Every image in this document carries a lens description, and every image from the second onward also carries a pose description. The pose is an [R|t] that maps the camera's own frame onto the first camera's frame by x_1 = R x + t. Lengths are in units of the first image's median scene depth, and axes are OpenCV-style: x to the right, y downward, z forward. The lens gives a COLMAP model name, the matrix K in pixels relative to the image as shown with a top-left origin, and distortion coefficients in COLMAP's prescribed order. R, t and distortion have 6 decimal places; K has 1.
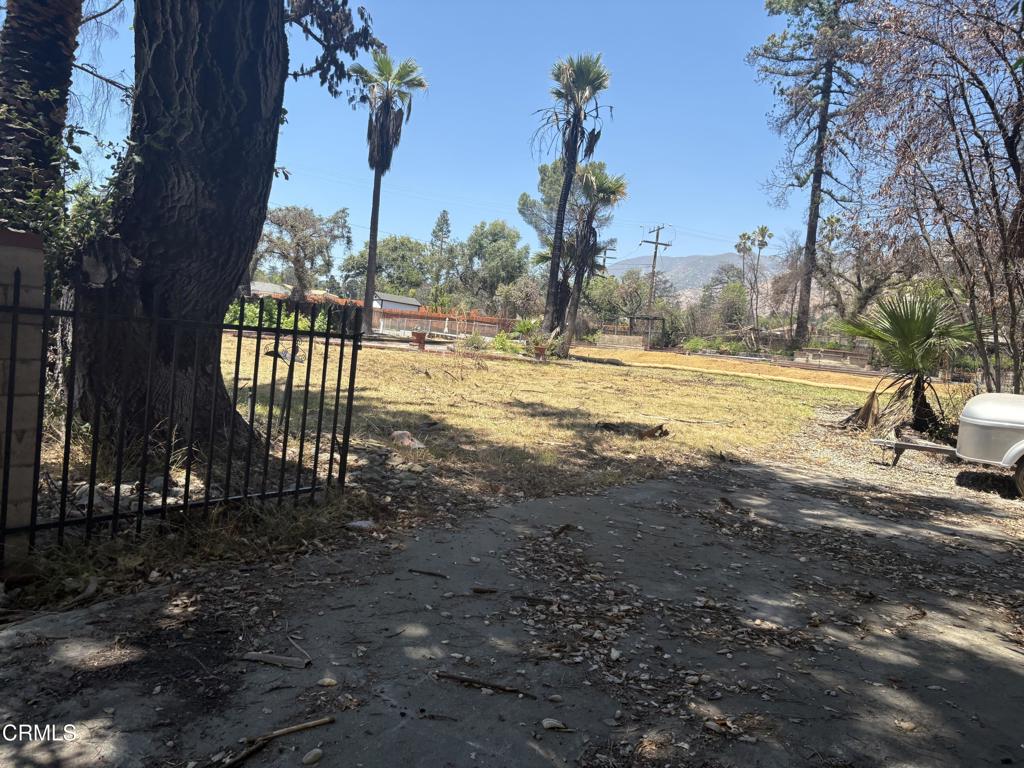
lens RADIAL K [[777.5, 0, 513.3], [0, 777.5, 392.6], [0, 0, 1]] dist [0.044516, -0.045823]
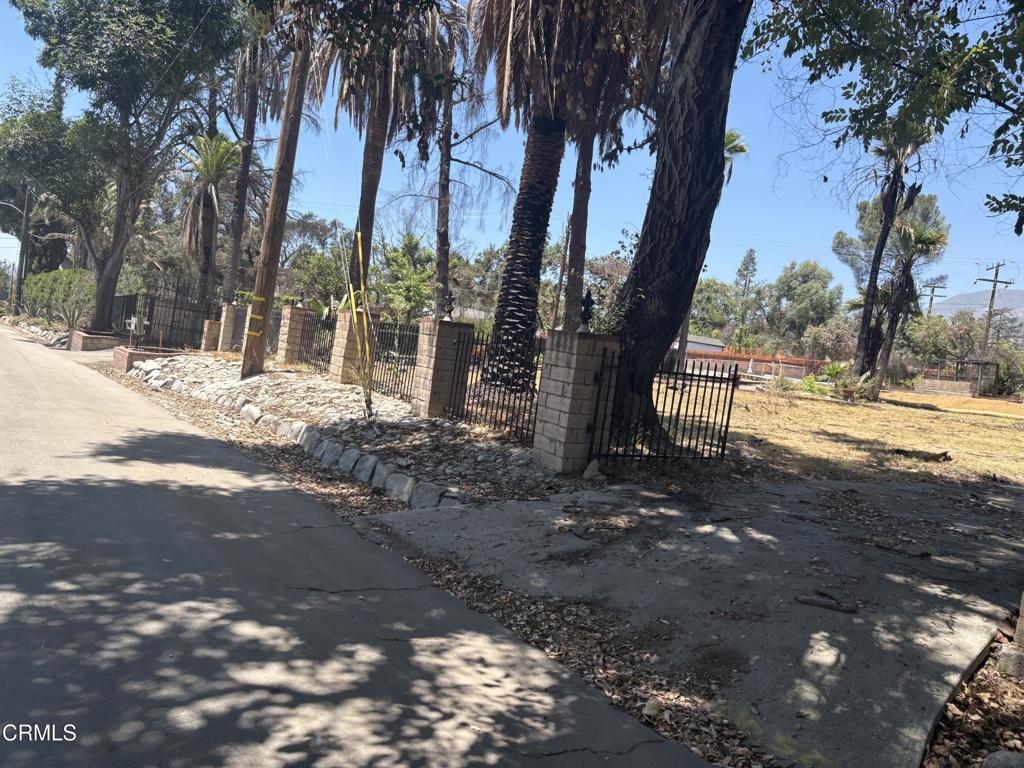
lens RADIAL K [[777.5, 0, 514.5], [0, 777.5, 400.9], [0, 0, 1]] dist [0.044516, -0.045823]
pose [[0.930711, 0.036426, -0.363936, -0.000913], [-0.050236, 0.998329, -0.028548, 0.008044], [0.362288, 0.044853, 0.930986, -0.128406]]
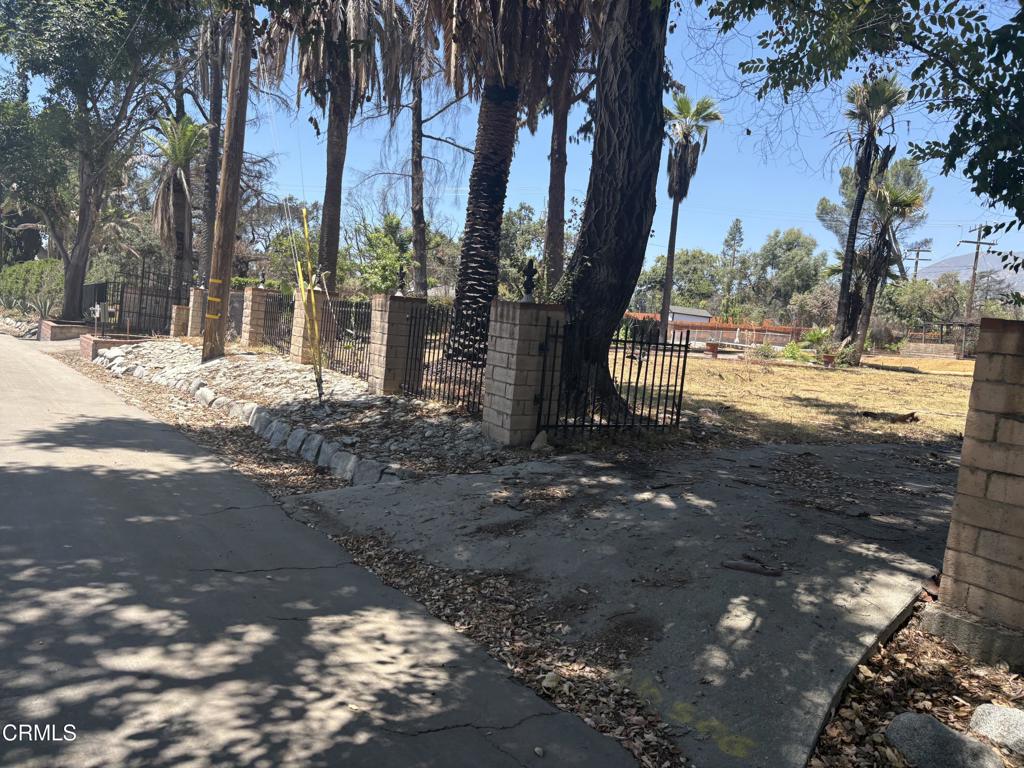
lens RADIAL K [[777.5, 0, 510.5], [0, 777.5, 386.8], [0, 0, 1]] dist [0.044516, -0.045823]
pose [[0.932997, 0.009663, -0.359753, 0.010317], [-0.017487, 0.999676, -0.018502, 0.009195], [0.359458, 0.023553, 0.932864, -0.119808]]
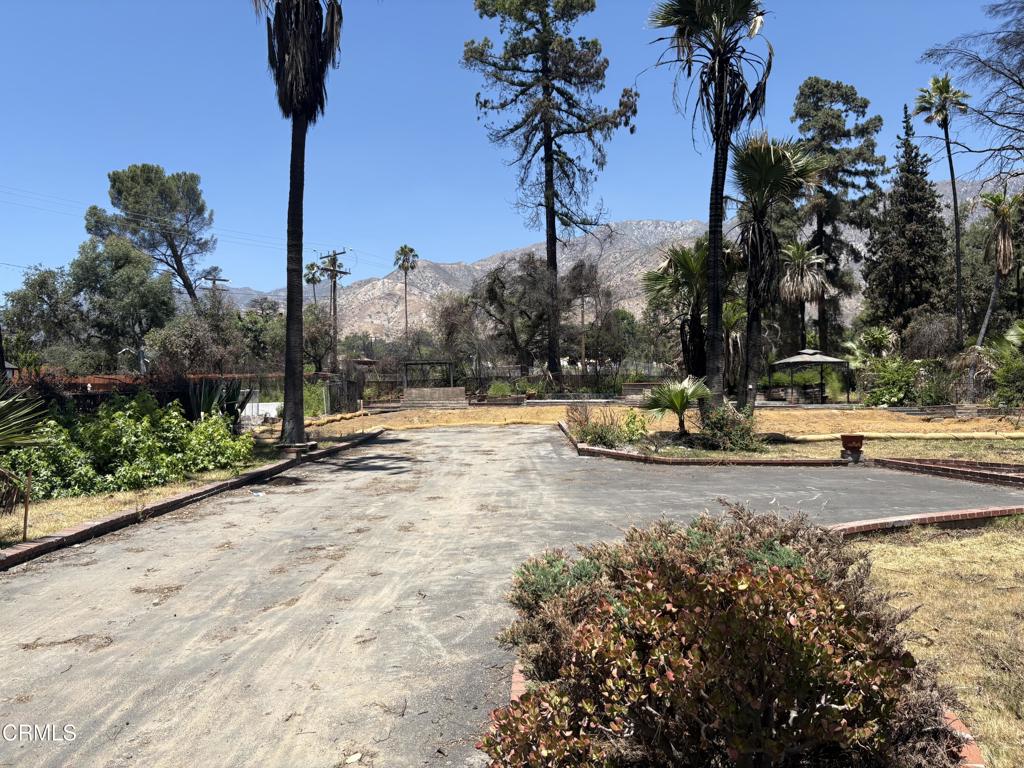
lens RADIAL K [[777.5, 0, 504.3], [0, 777.5, 389.9], [0, 0, 1]] dist [0.044516, -0.045823]
pose [[0.804740, -0.095563, 0.585885, -0.379886], [0.121093, 0.992631, -0.004421, -0.091058], [-0.581145, 0.074504, 0.810382, 0.521135]]
